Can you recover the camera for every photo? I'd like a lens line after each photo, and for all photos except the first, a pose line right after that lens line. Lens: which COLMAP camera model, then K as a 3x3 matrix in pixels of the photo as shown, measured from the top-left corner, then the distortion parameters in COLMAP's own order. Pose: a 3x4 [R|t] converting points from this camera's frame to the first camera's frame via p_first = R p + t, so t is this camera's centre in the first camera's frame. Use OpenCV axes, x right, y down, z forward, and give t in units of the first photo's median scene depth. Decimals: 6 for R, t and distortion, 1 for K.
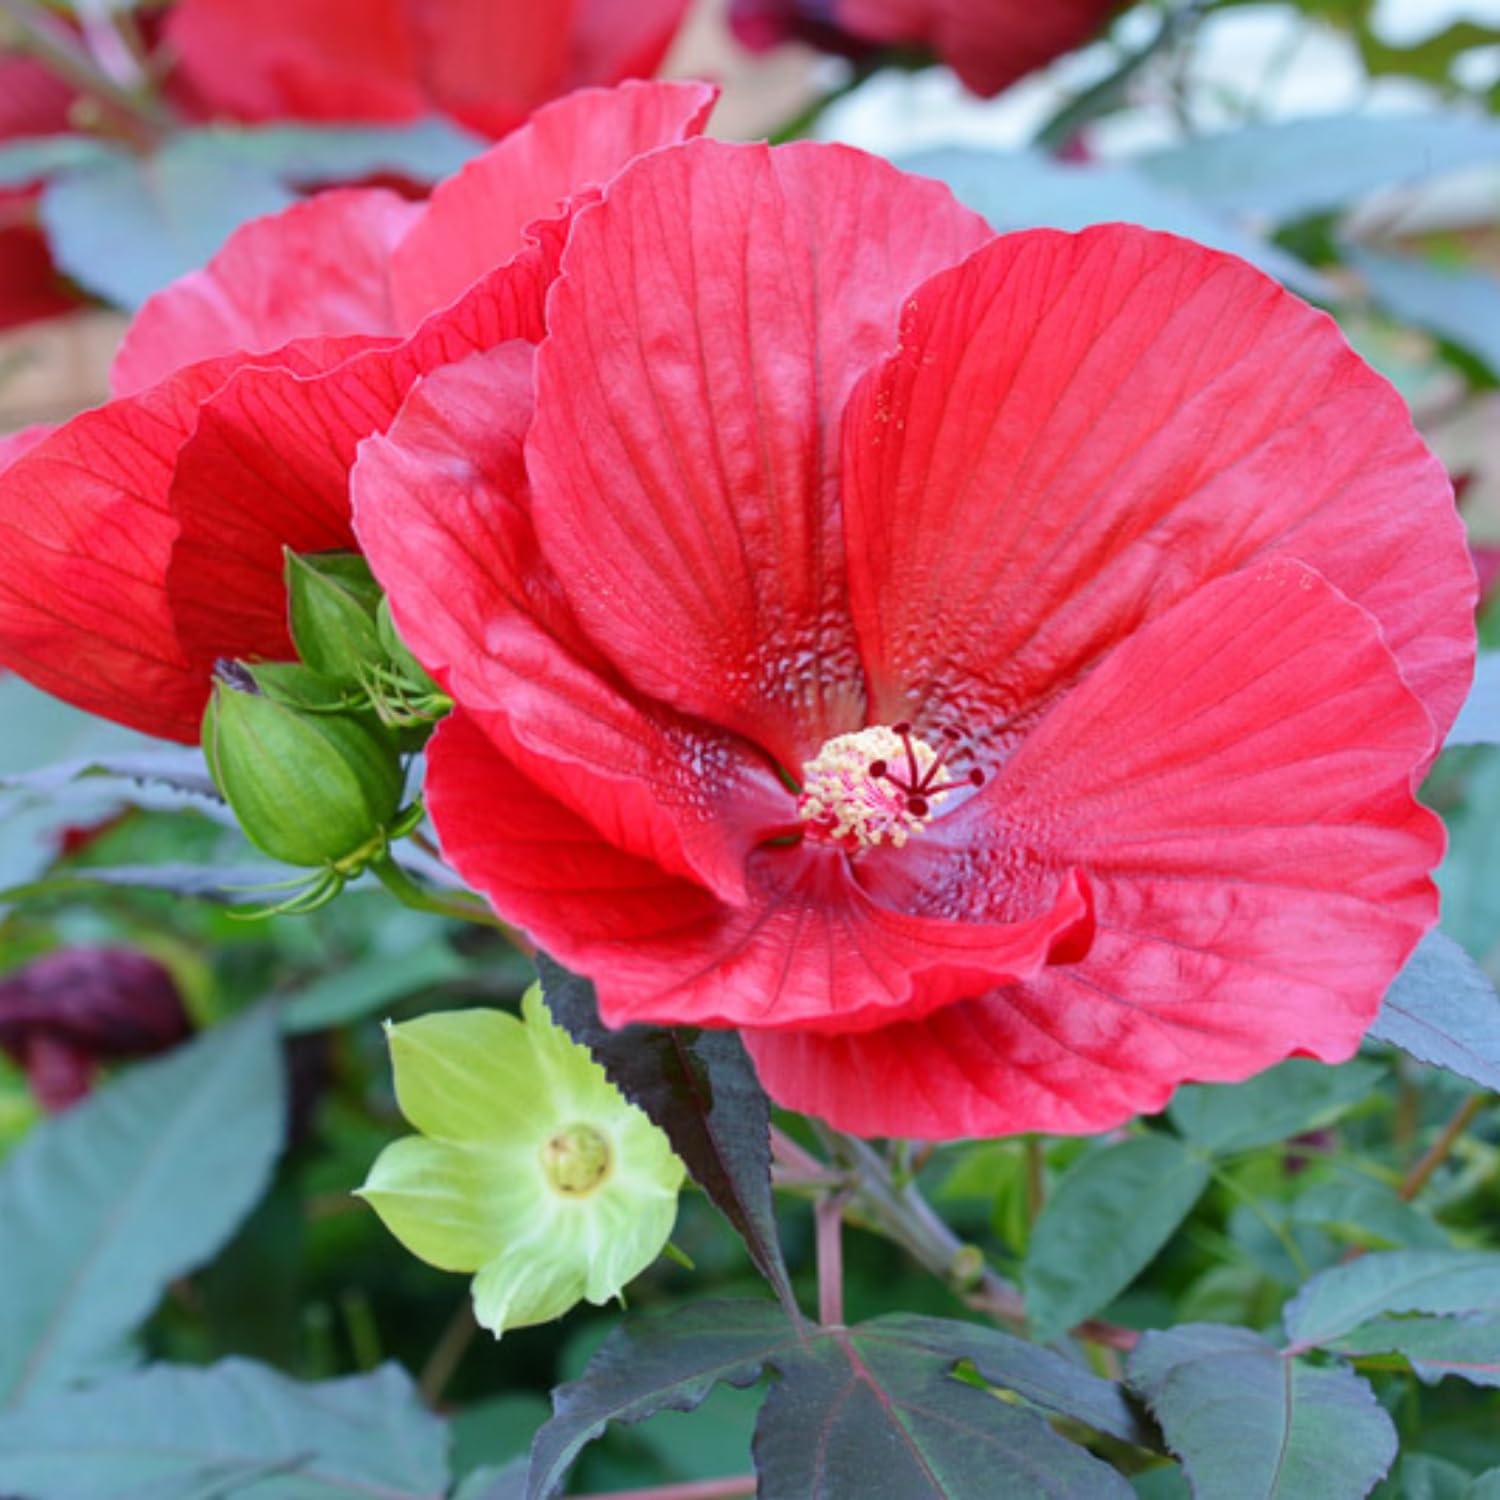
lens RADIAL K [[4622.7, 0, 750.0], [0, 4622.7, 750.0], [0, 0, 1]] dist [0.010565, -0.617469]
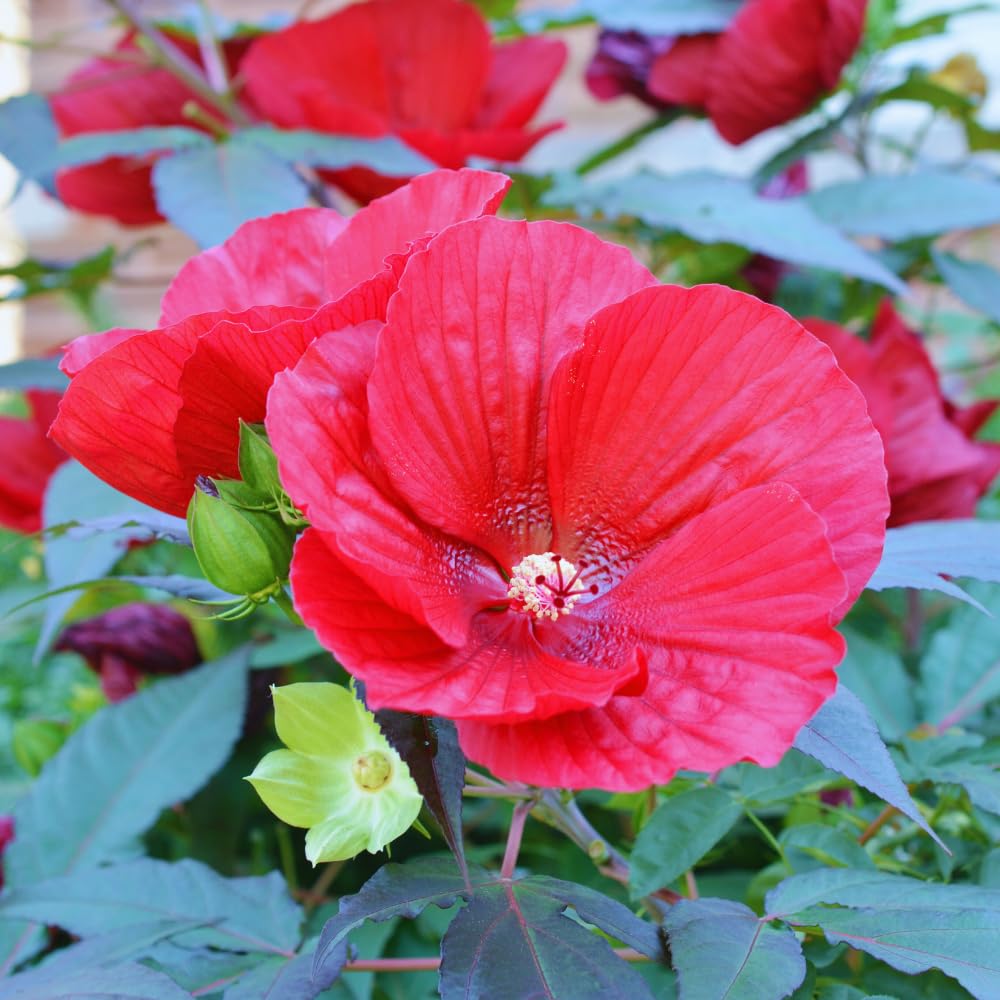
lens RADIAL K [[3081.8, 0, 500.0], [0, 3081.8, 500.0], [0, 0, 1]] dist [0.010565, -0.617469]
pose [[0.994103, 0.097044, -0.048396, 0.062426], [-0.096506, 0.995243, 0.013336, -0.038638], [0.049460, -0.008587, 0.998739, -0.198515]]
